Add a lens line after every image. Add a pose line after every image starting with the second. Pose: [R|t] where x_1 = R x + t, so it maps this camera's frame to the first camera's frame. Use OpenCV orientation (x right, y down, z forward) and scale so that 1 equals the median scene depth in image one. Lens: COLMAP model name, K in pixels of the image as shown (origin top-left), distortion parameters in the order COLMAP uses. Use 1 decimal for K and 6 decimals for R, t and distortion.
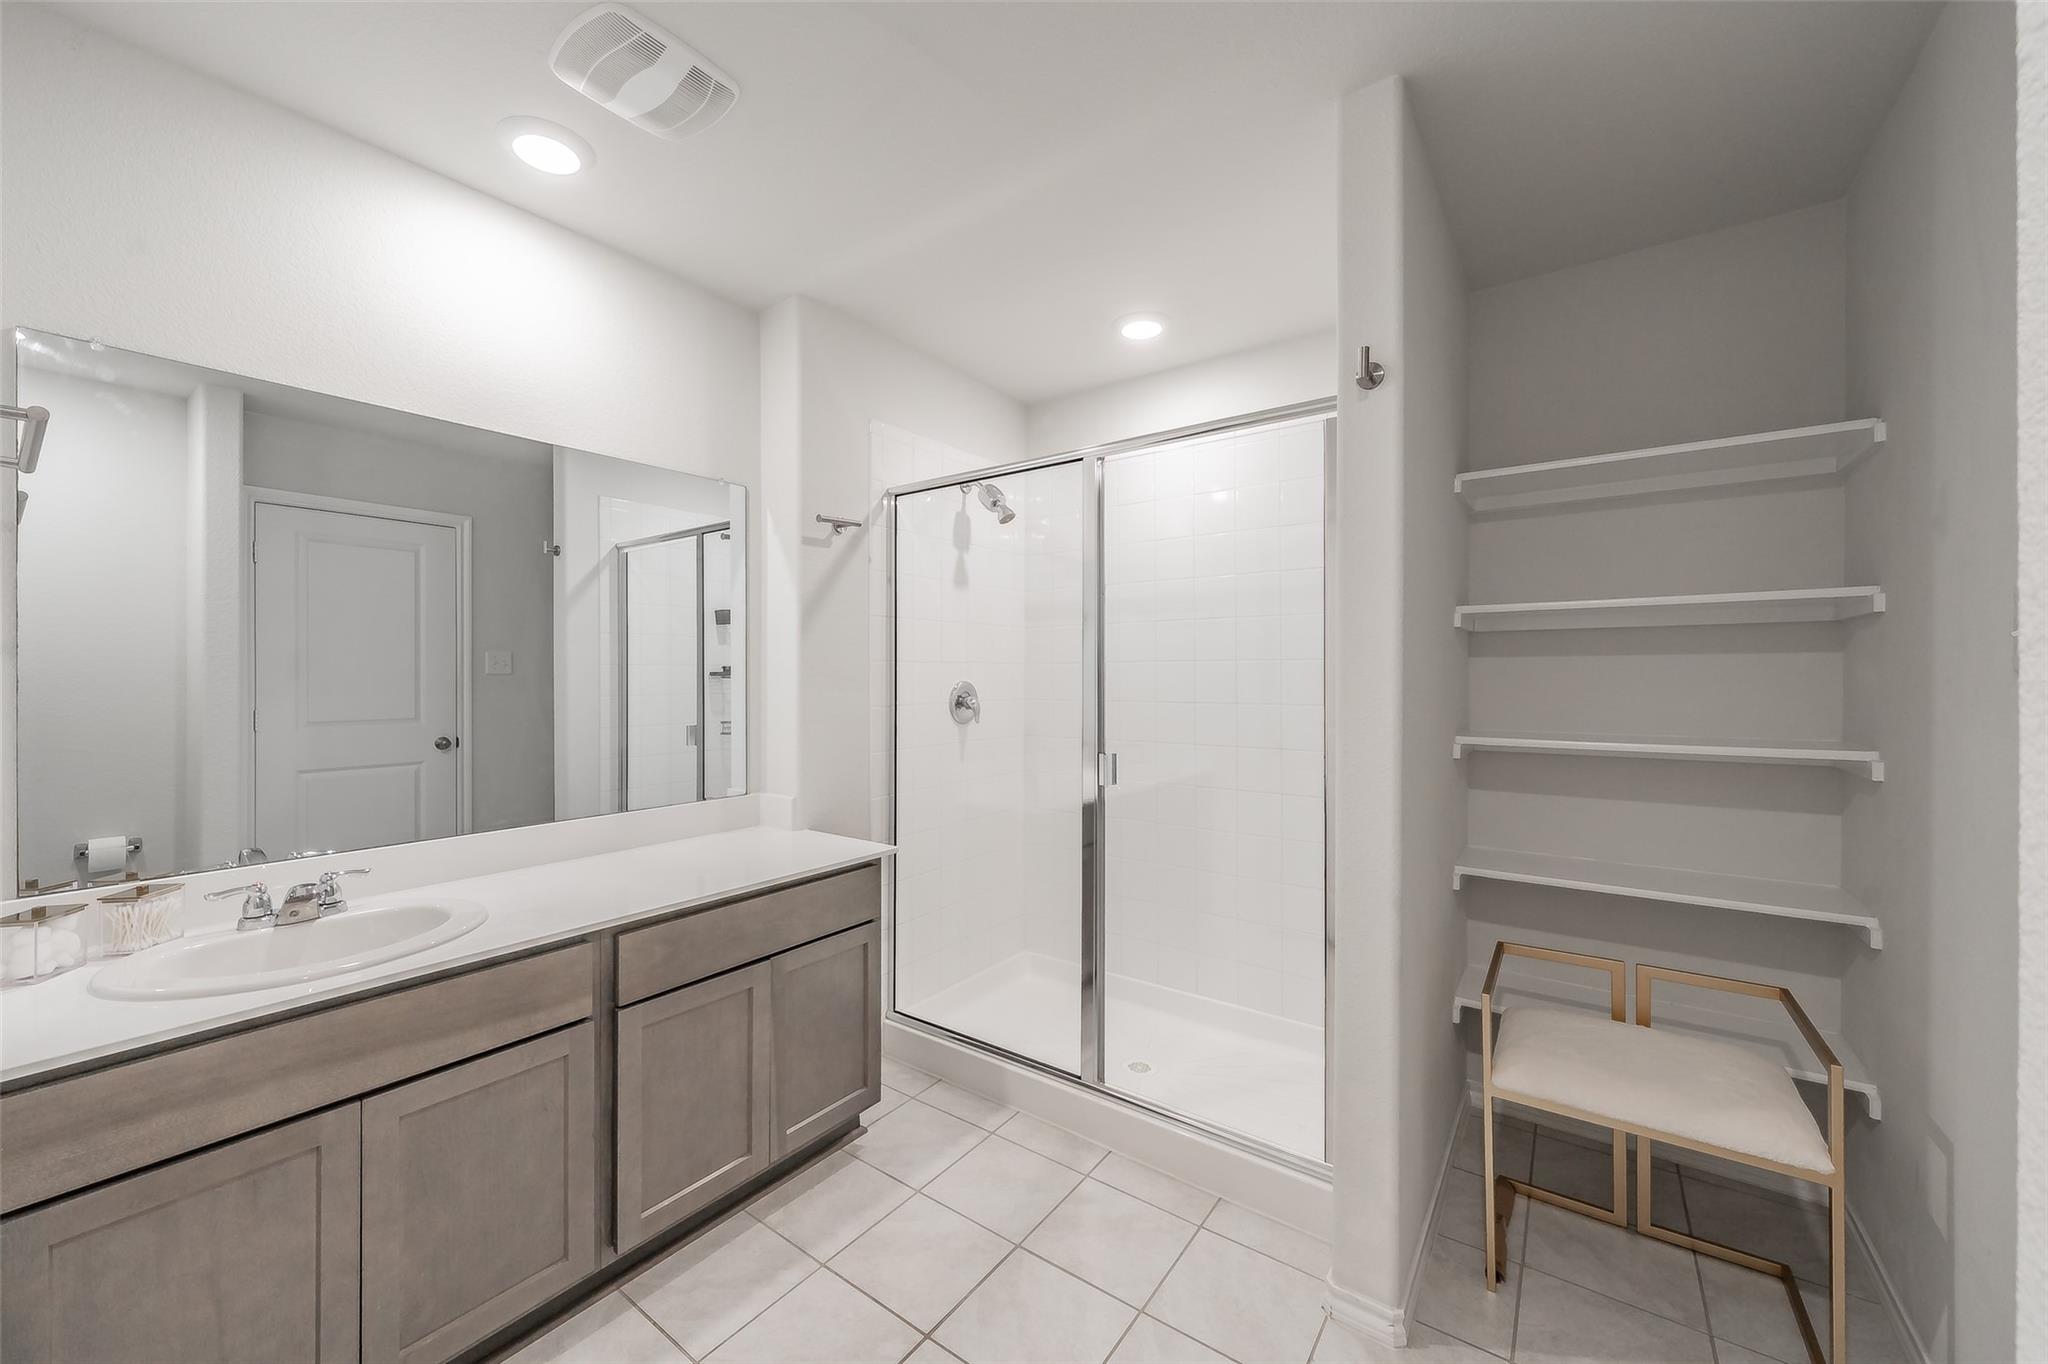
lens RADIAL K [[758.4, 0, 1042.2], [0, 758.4, 680.0], [0, 0, 1]] dist [-0.000971, -0.000385]
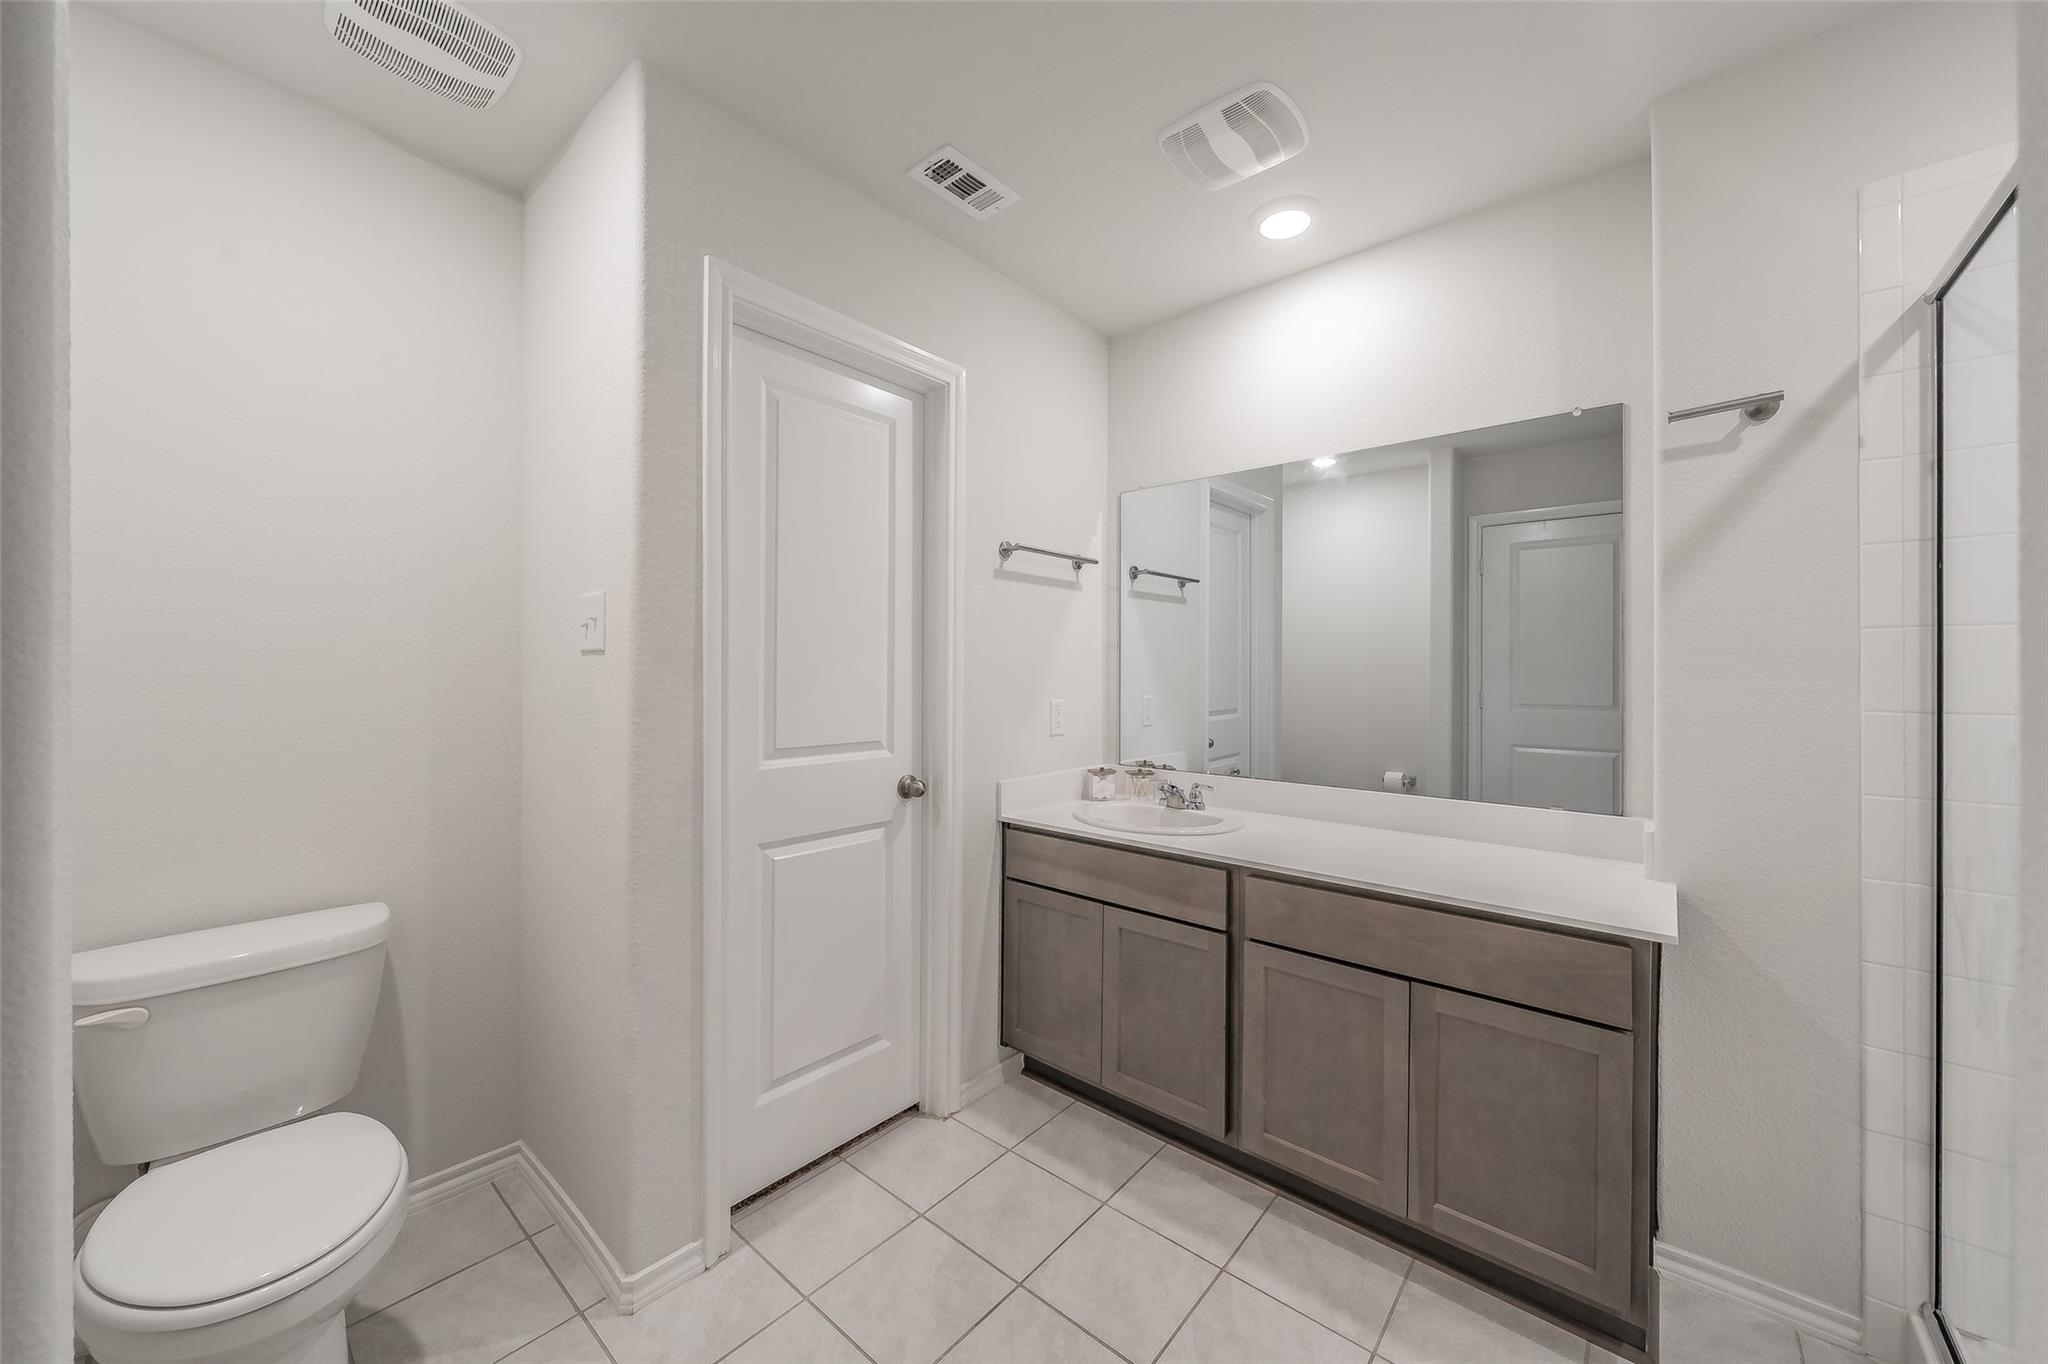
lens RADIAL K [[758.4, 0, 1017.5], [0, 758.4, 673.2], [0, 0, 1]] dist [-0.000971, -0.000385]
pose [[-0.096155, 0.004988, -0.995354, 0.364019], [-0.009024, 0.999942, 0.005883, 0.010522], [0.995325, 0.009548, -0.096105, 0.427854]]
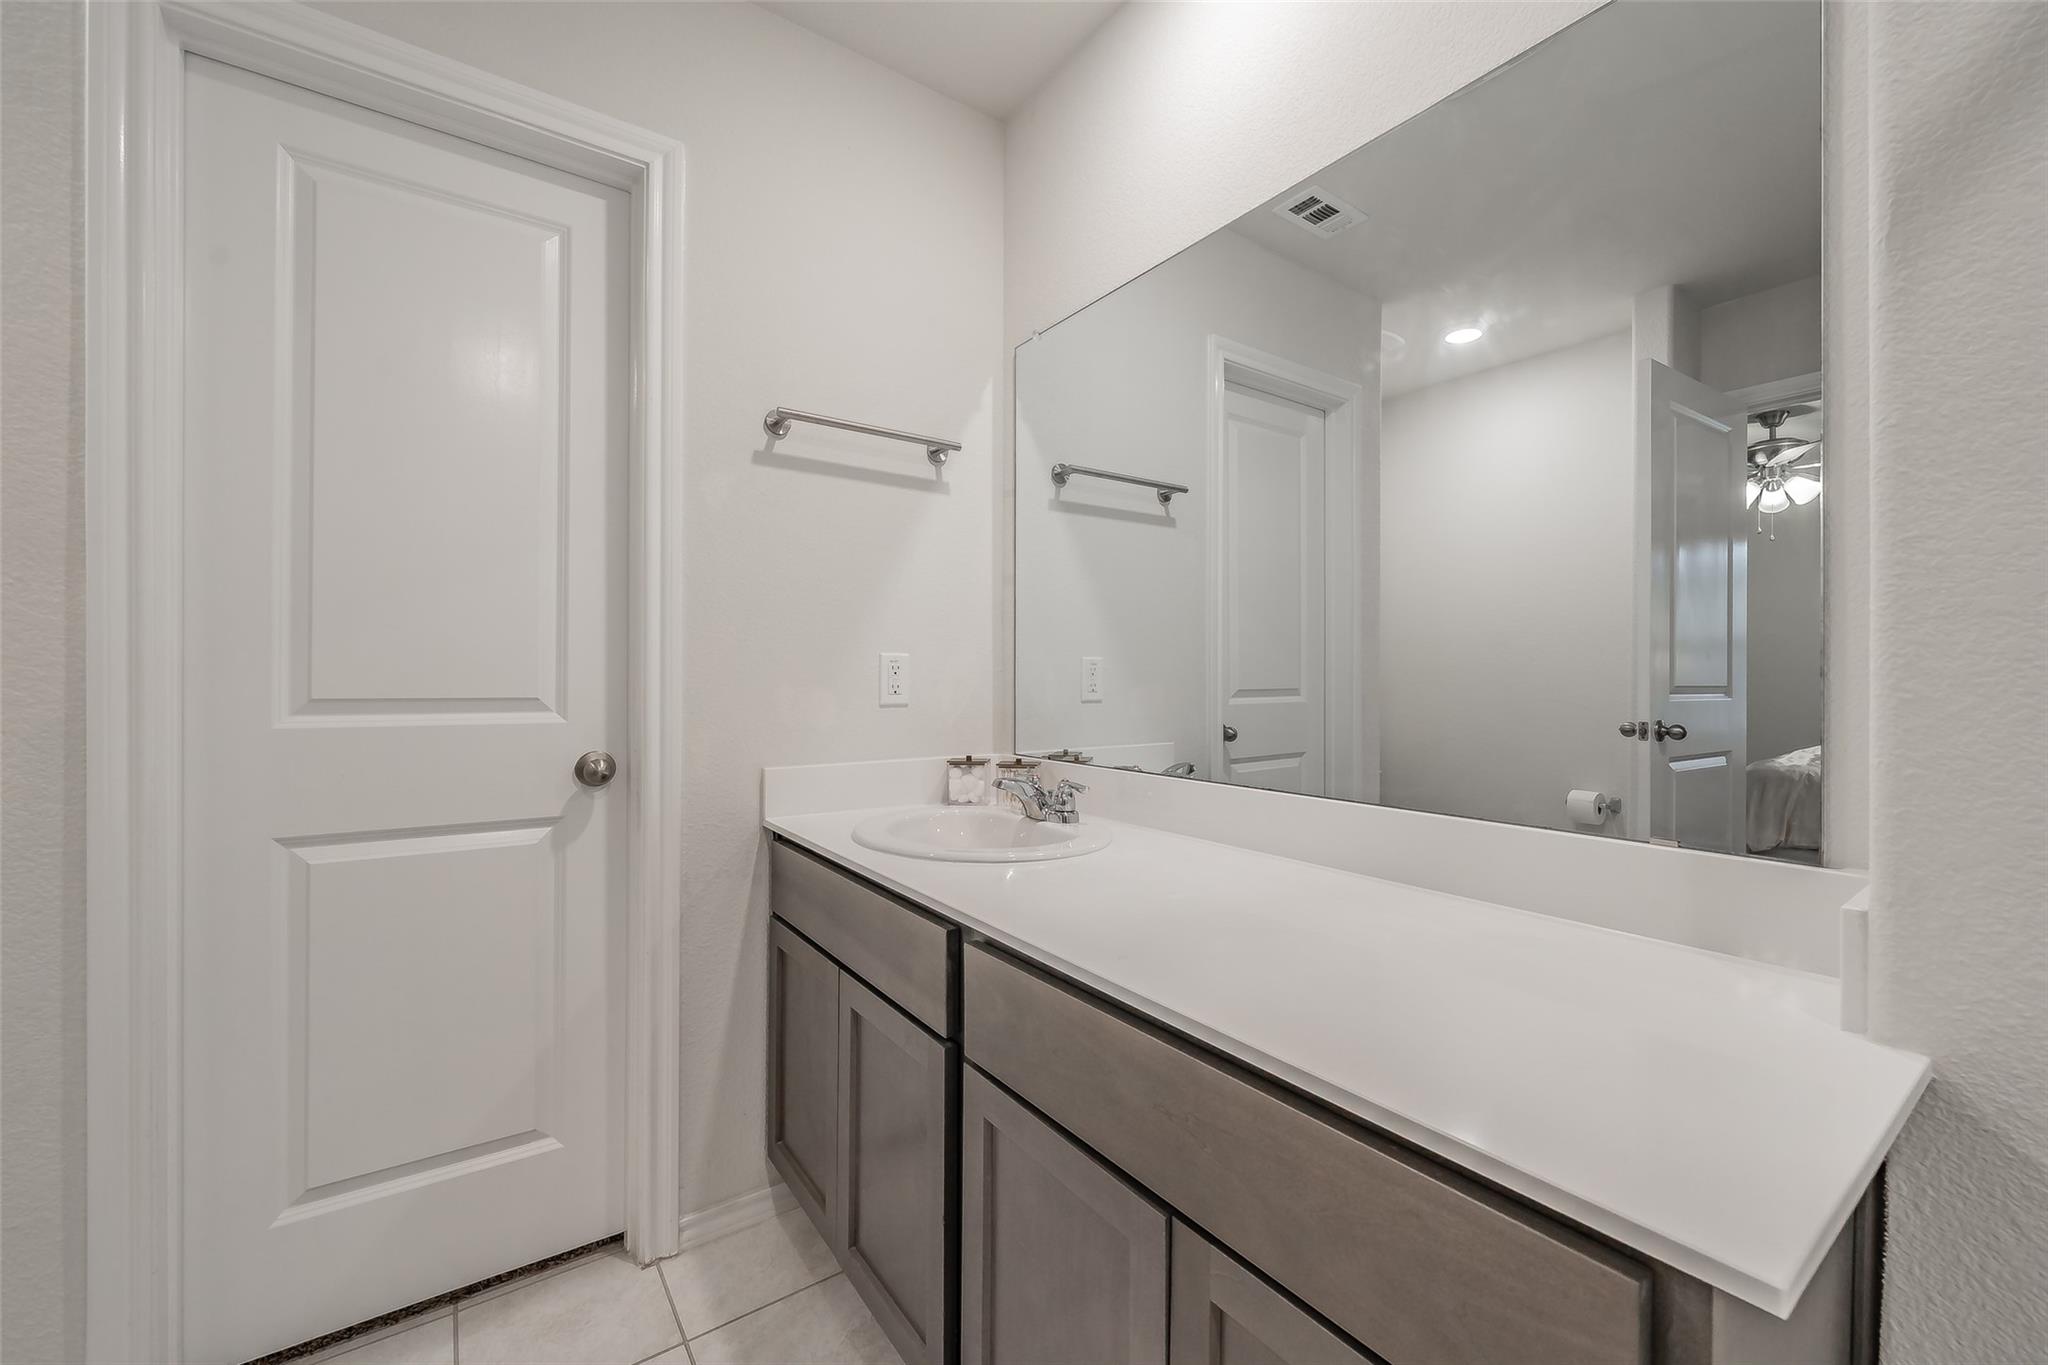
lens RADIAL K [[815.7, 0, 1033.3], [0, 815.7, 684.7], [0, 0, 1]] dist [-0.003226, 0.000798]
pose [[-0.330973, 0.007159, -0.943613, 0.036088], [-0.007437, 0.999920, 0.010195, 0.065978], [0.943611, 0.010392, -0.330893, 0.716014]]
